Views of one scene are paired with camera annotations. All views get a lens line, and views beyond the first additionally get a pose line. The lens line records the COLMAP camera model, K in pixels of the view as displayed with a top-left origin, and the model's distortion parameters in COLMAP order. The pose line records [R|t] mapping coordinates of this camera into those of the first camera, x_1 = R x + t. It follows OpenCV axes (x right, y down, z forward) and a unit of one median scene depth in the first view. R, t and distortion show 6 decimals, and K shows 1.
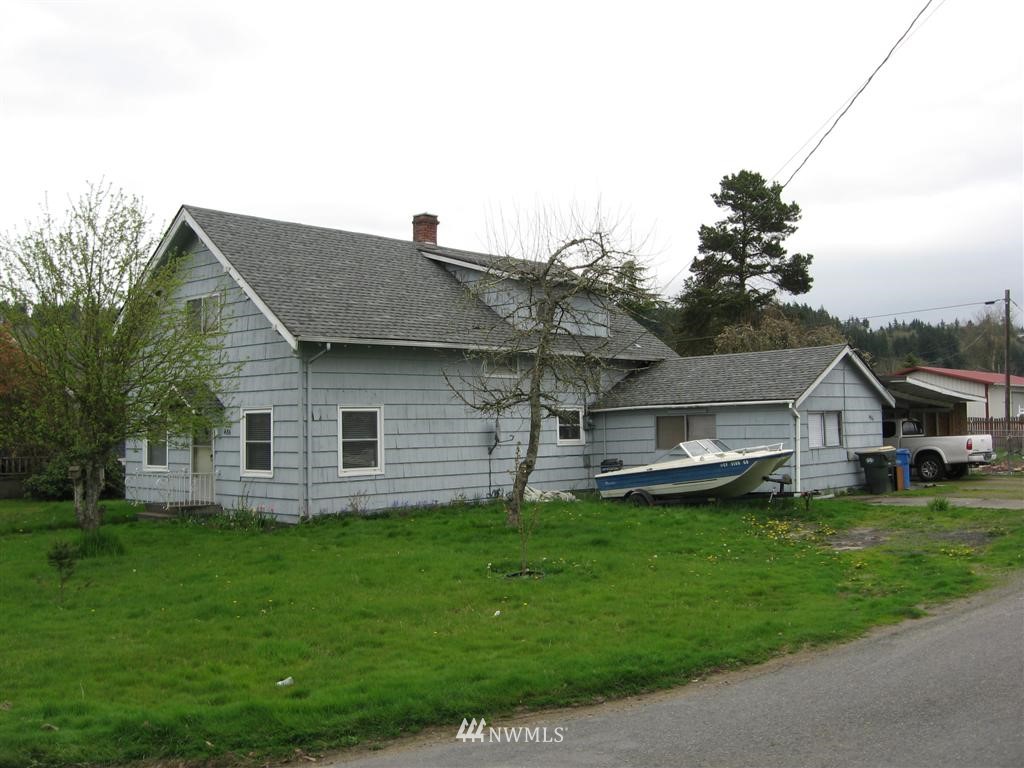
lens RADIAL K [[1071.1, 0, 512.0], [0, 1071.1, 384.0], [0, 0, 1]] dist [-0.001507, -0.001306]
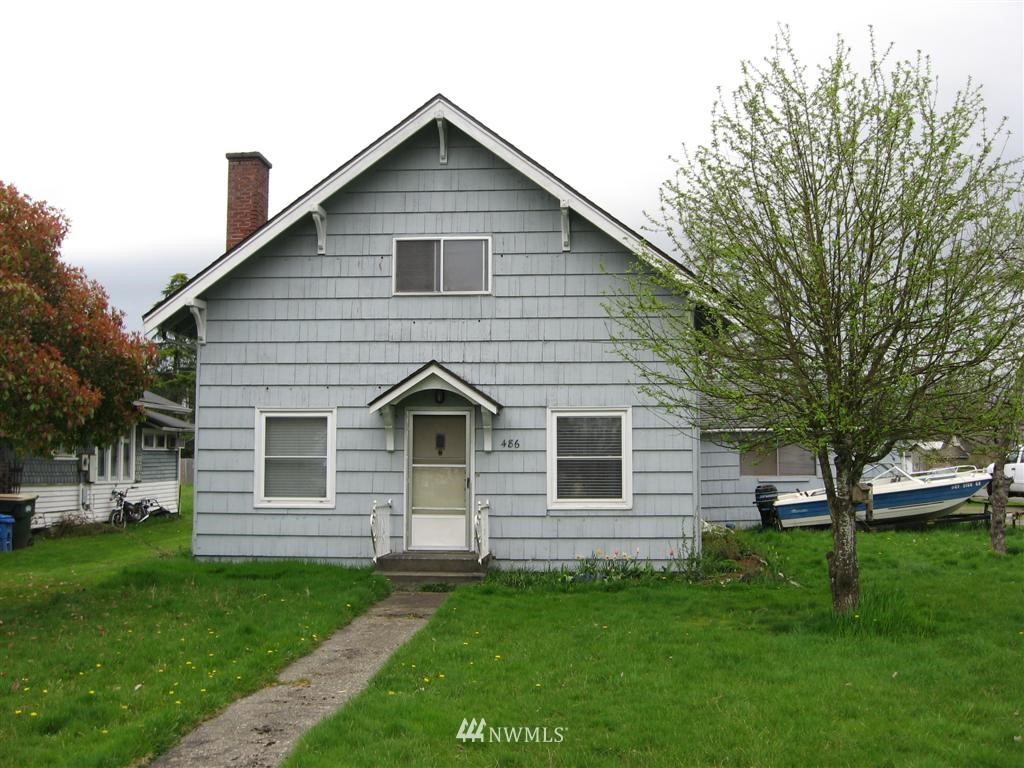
lens RADIAL K [[1071.1, 0, 512.0], [0, 1071.1, 384.0], [0, 0, 1]] dist [-0.001507, -0.001306]
pose [[0.769979, 0.054847, 0.635708, -0.697433], [-0.035745, 0.998442, -0.042847, 0.036587], [-0.637067, 0.010268, 0.770740, 0.484892]]
